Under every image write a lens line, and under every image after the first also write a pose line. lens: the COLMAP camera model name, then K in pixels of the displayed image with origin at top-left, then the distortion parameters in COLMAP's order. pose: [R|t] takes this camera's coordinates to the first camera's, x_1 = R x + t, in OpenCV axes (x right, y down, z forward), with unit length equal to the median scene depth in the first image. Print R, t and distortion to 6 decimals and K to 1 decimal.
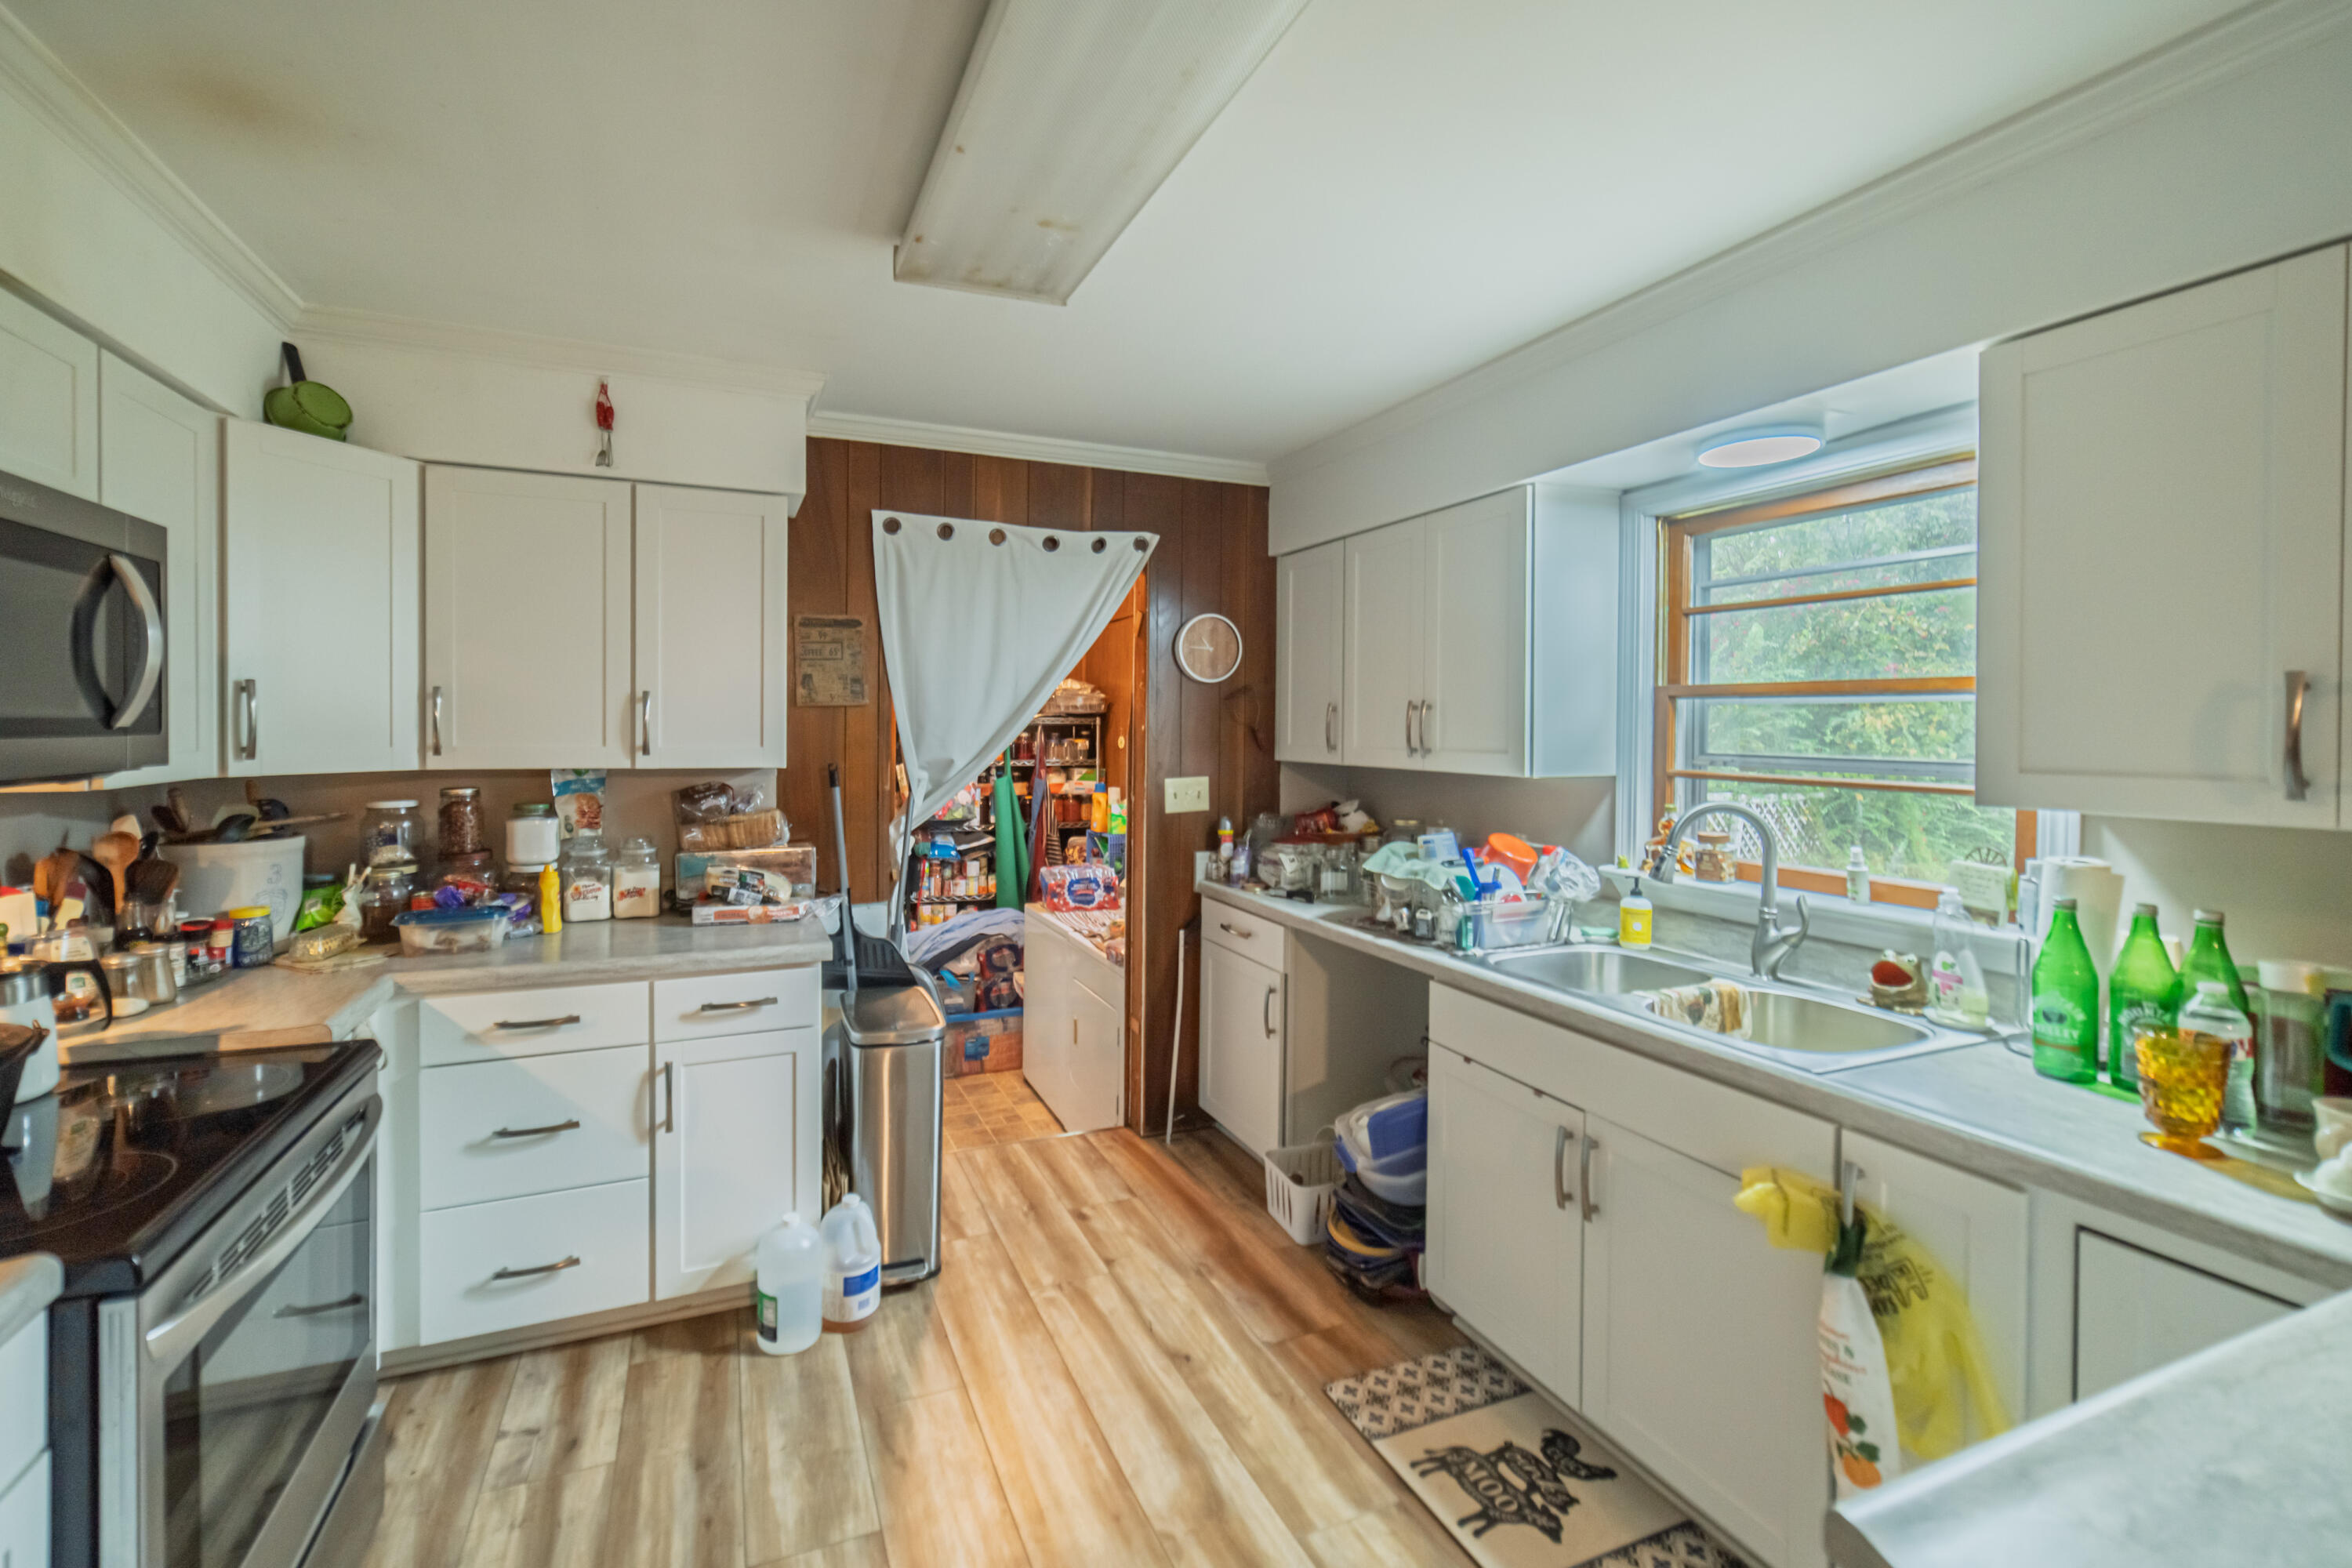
lens RADIAL K [[1032.3, 0, 1172.7], [0, 1032.3, 728.6], [0, 0, 1]] dist [0.000932, 0.000080]
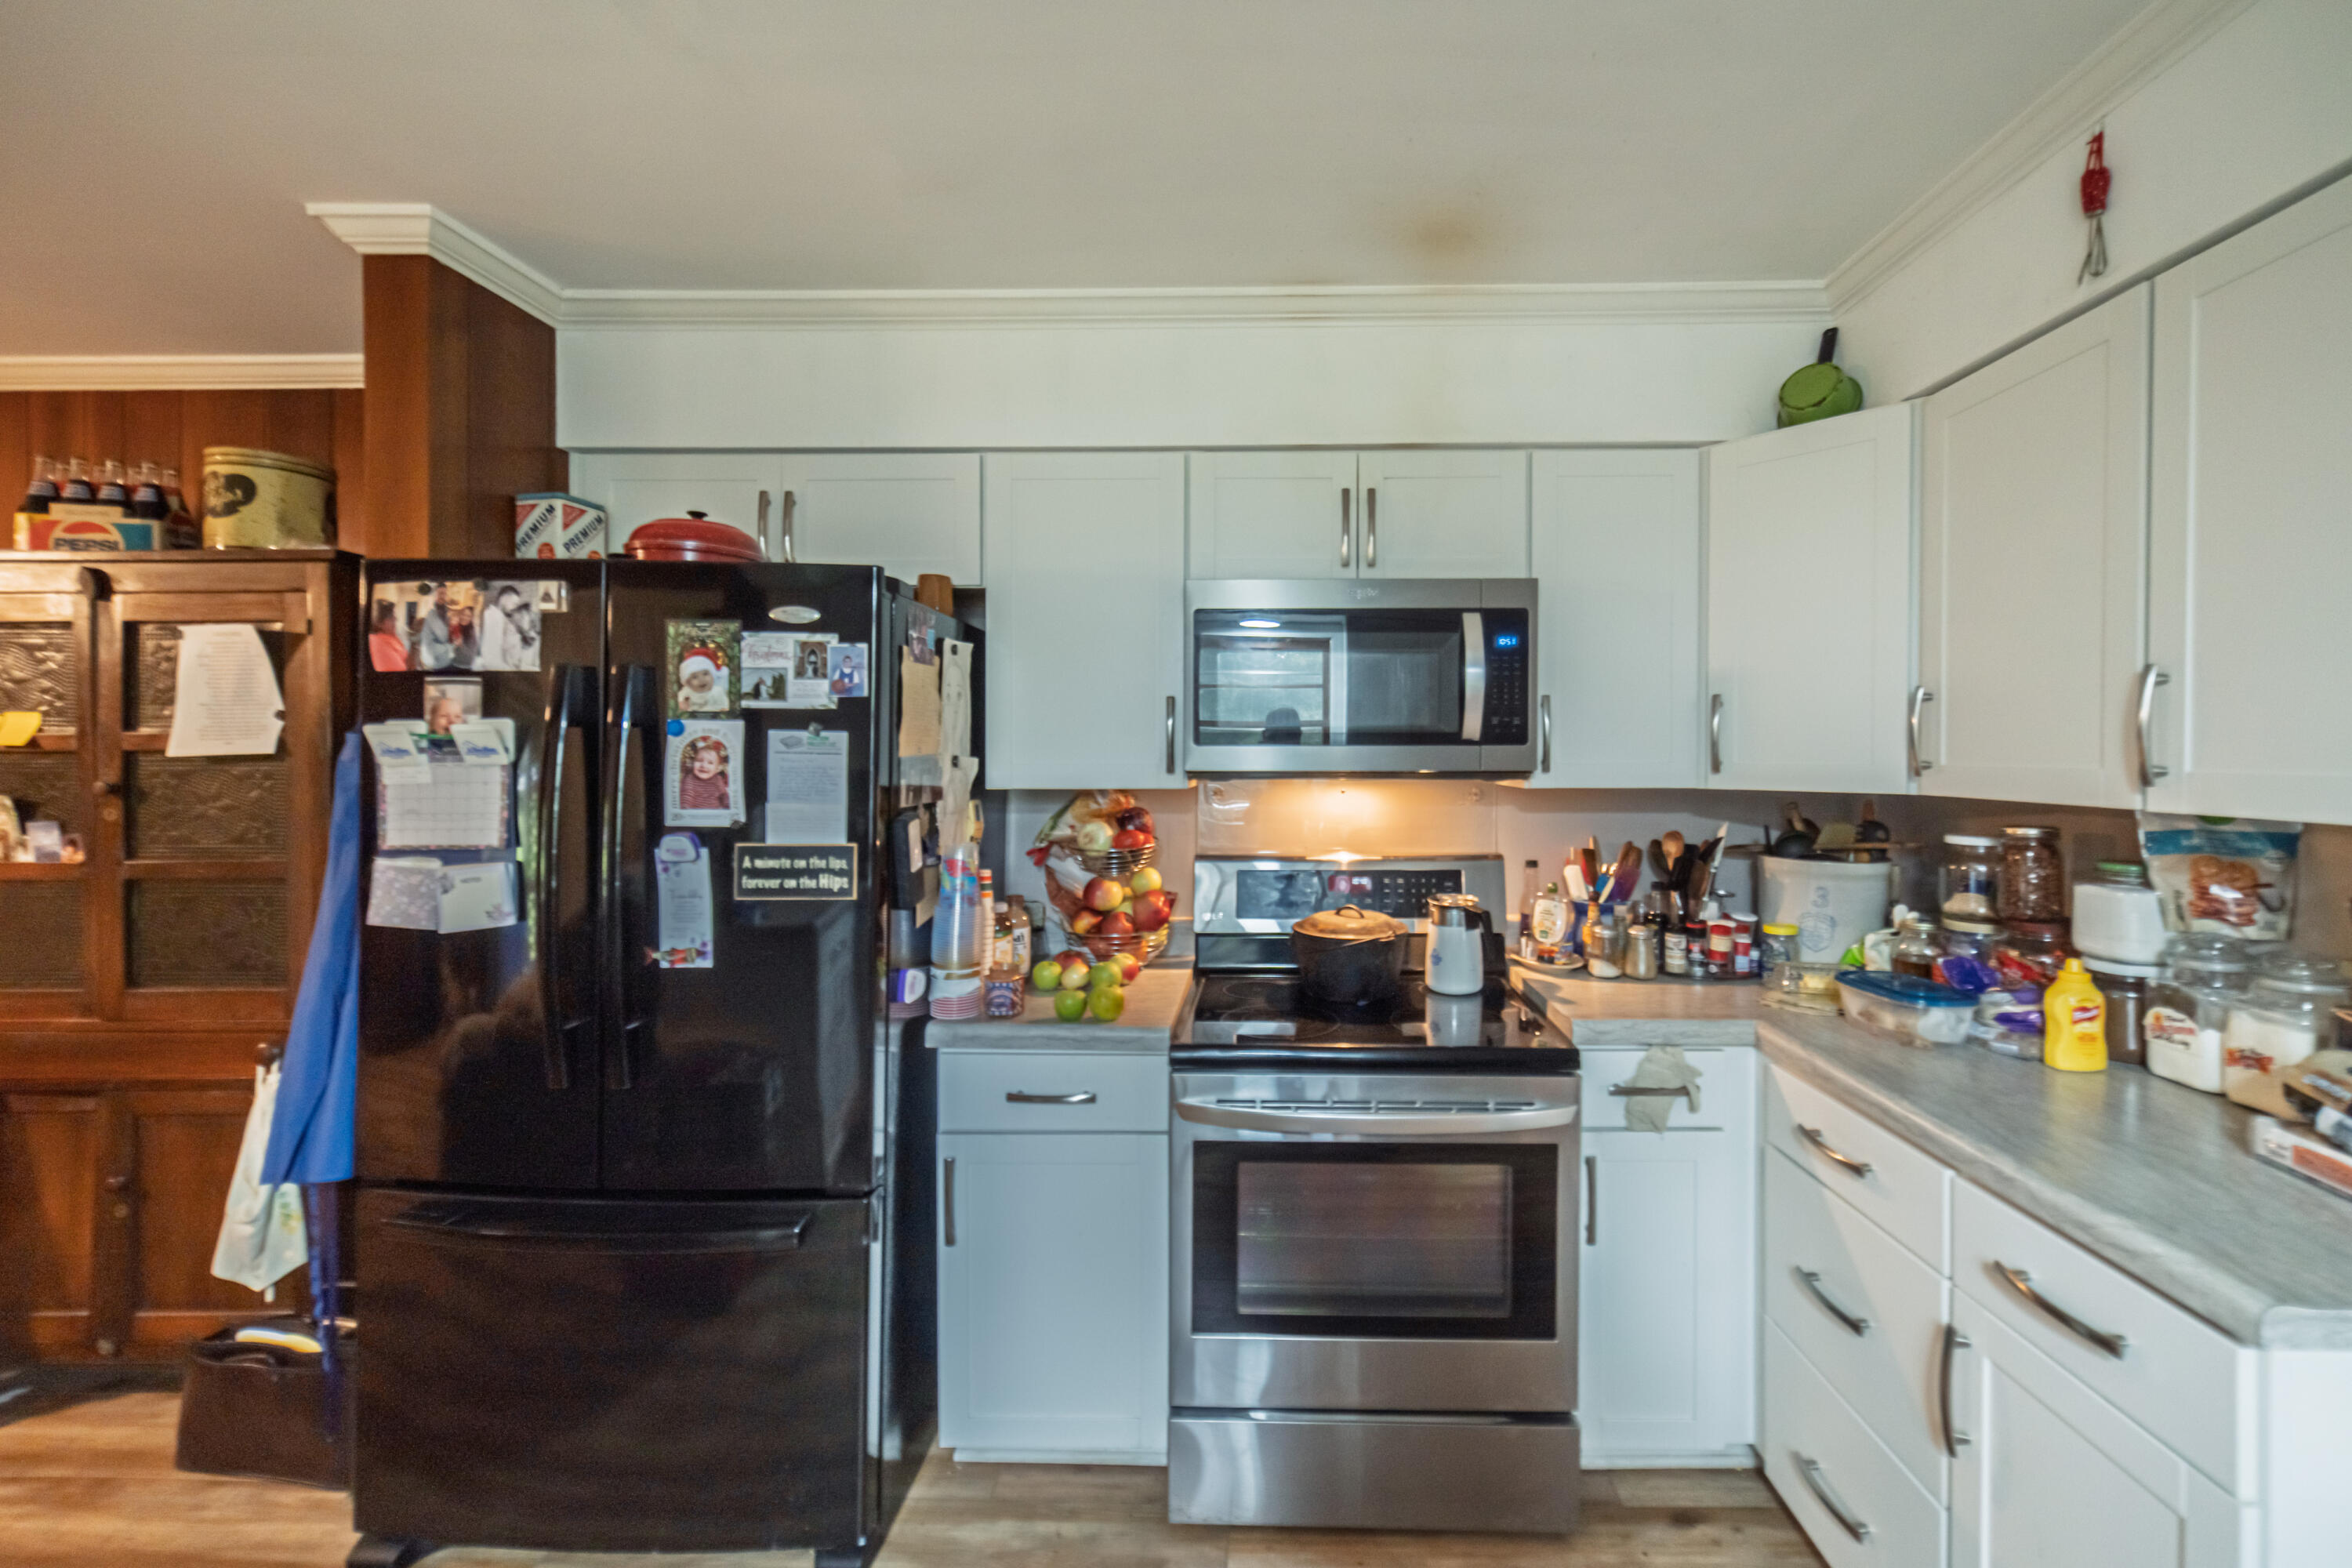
lens RADIAL K [[944.0, 0, 1245.6], [0, 944.0, 761.9], [0, 0, 1]] dist [-0.000052, 0.000100]
pose [[-0.415081, 0.001032, -0.909784, 0.119492], [-0.011701, 0.999911, 0.006473, 0.015654], [0.909709, 0.013332, -0.415032, 0.796522]]
